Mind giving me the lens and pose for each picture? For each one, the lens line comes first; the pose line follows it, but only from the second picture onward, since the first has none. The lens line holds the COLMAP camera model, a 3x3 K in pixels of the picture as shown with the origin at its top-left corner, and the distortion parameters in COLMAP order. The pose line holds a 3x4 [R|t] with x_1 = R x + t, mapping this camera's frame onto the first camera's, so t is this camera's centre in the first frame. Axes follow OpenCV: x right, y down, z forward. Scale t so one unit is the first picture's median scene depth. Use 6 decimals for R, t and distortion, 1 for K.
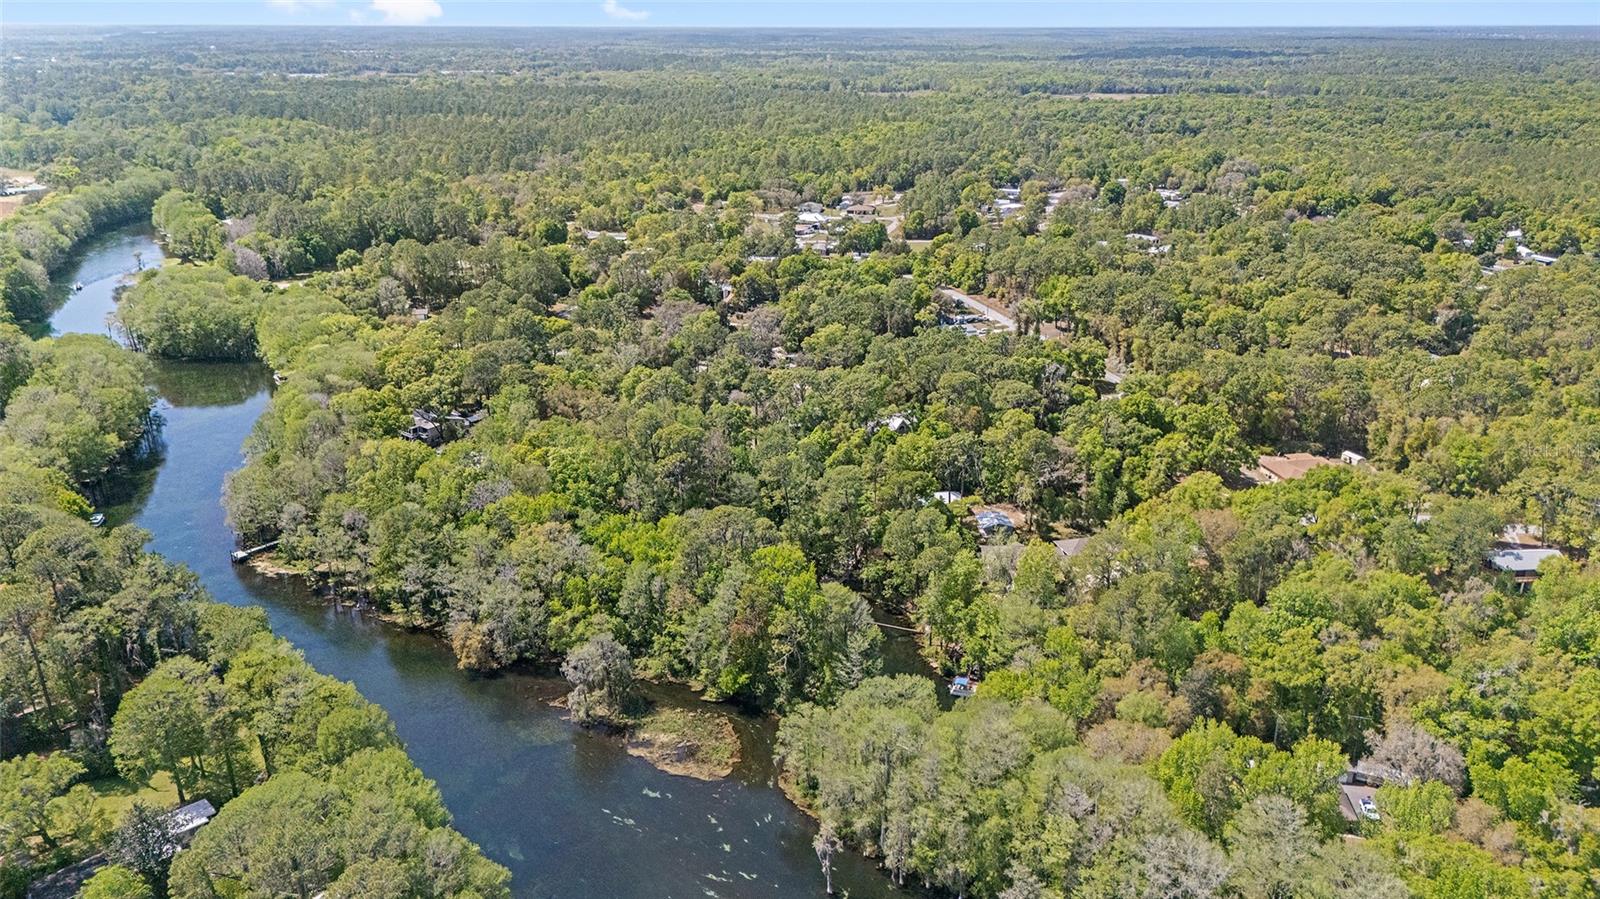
lens RADIAL K [[1191.9, 0, 793.3], [0, 1191.9, 451.8], [0, 0, 1]] dist [0.072303, -0.070150]
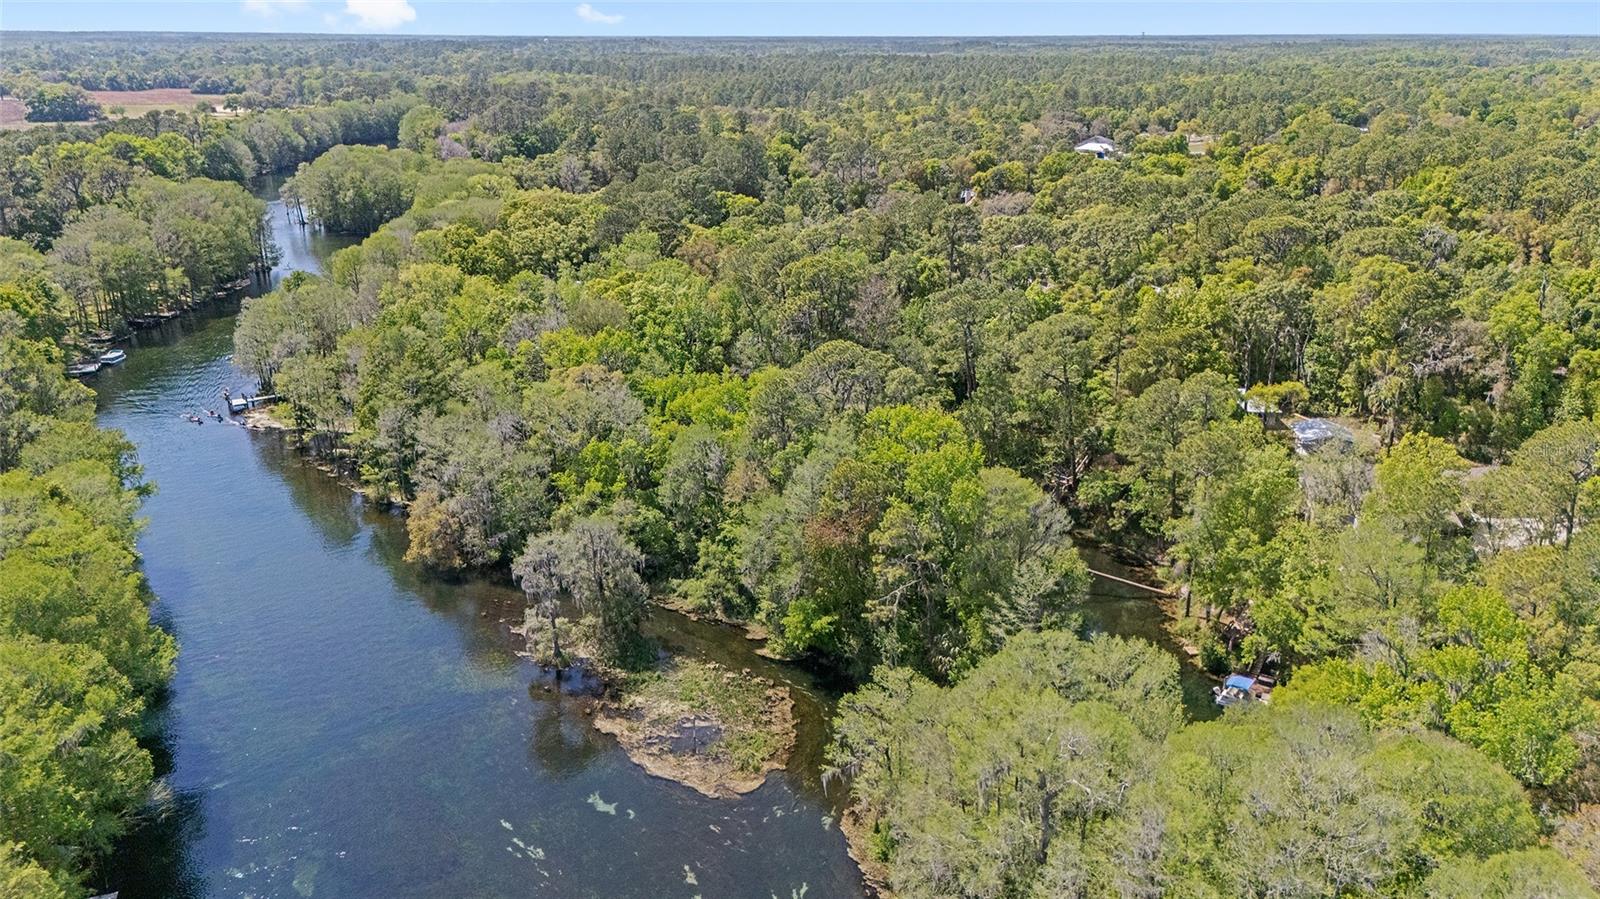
lens RADIAL K [[1154.4, 0, 800.0], [0, 1154.4, 449.5], [0, 0, 1]] dist [0.062359, -0.062475]
pose [[0.968284, 0.079044, -0.237020, 0.061962], [-0.083575, 0.996460, -0.009113, 0.103830], [0.235461, 0.028633, 0.971462, 0.426400]]
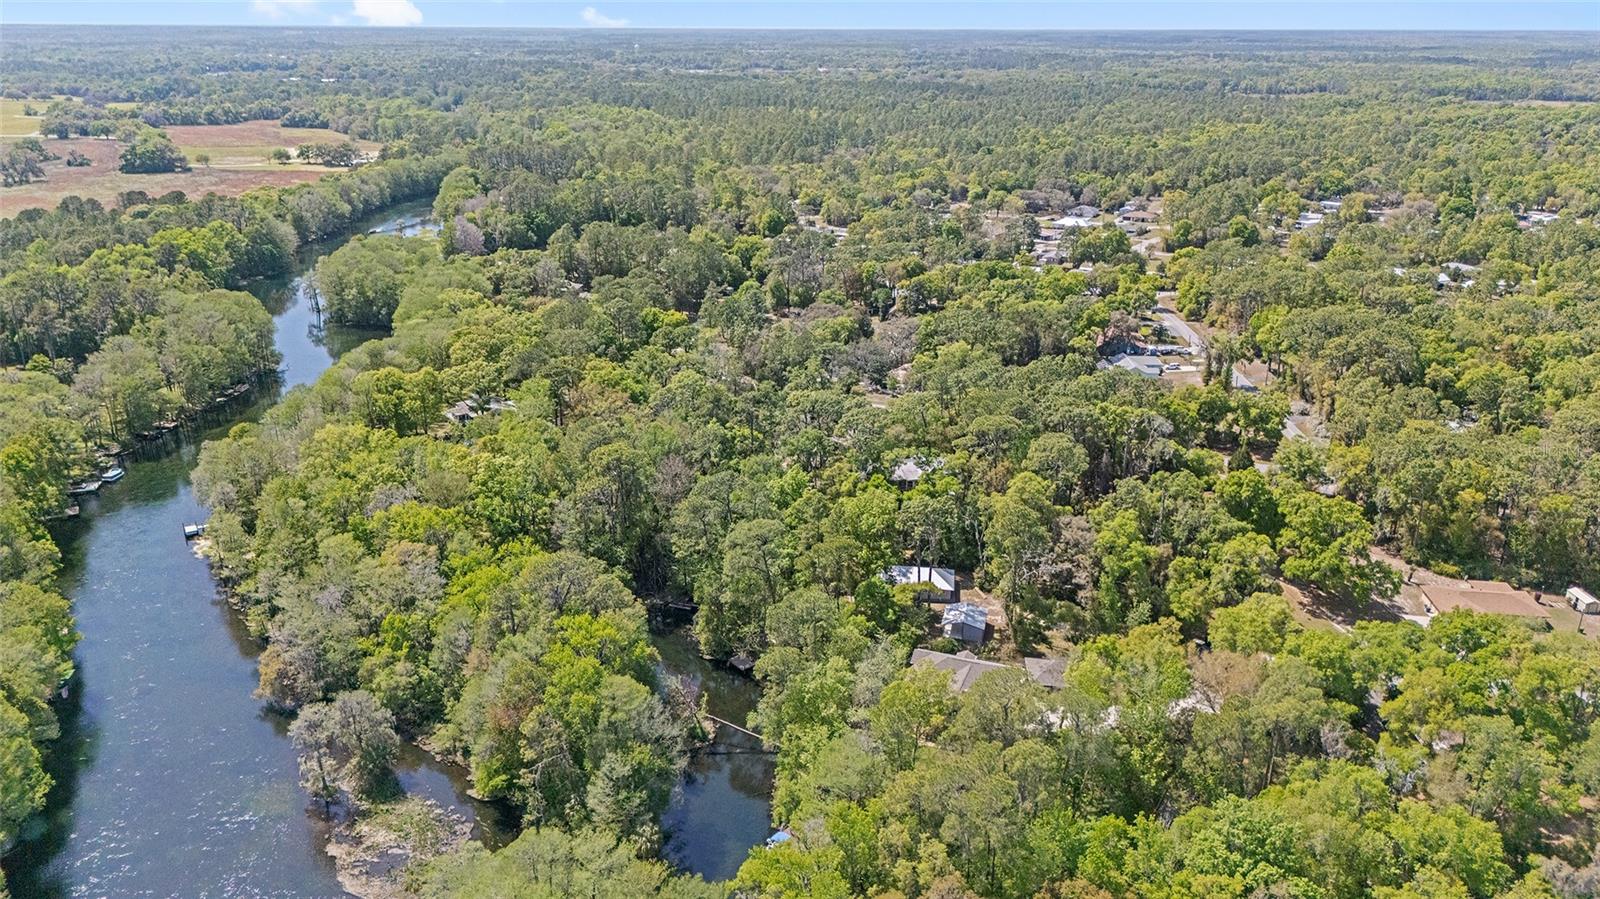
lens RADIAL K [[1168.9, 0, 831.7], [0, 1168.9, 447.5], [0, 0, 1]] dist [0.062315, -0.065418]
pose [[0.945932, 0.111723, -0.304518, 0.339498], [-0.112529, 0.993536, 0.014961, -0.056867], [0.304221, 0.020115, 0.952389, 0.293559]]
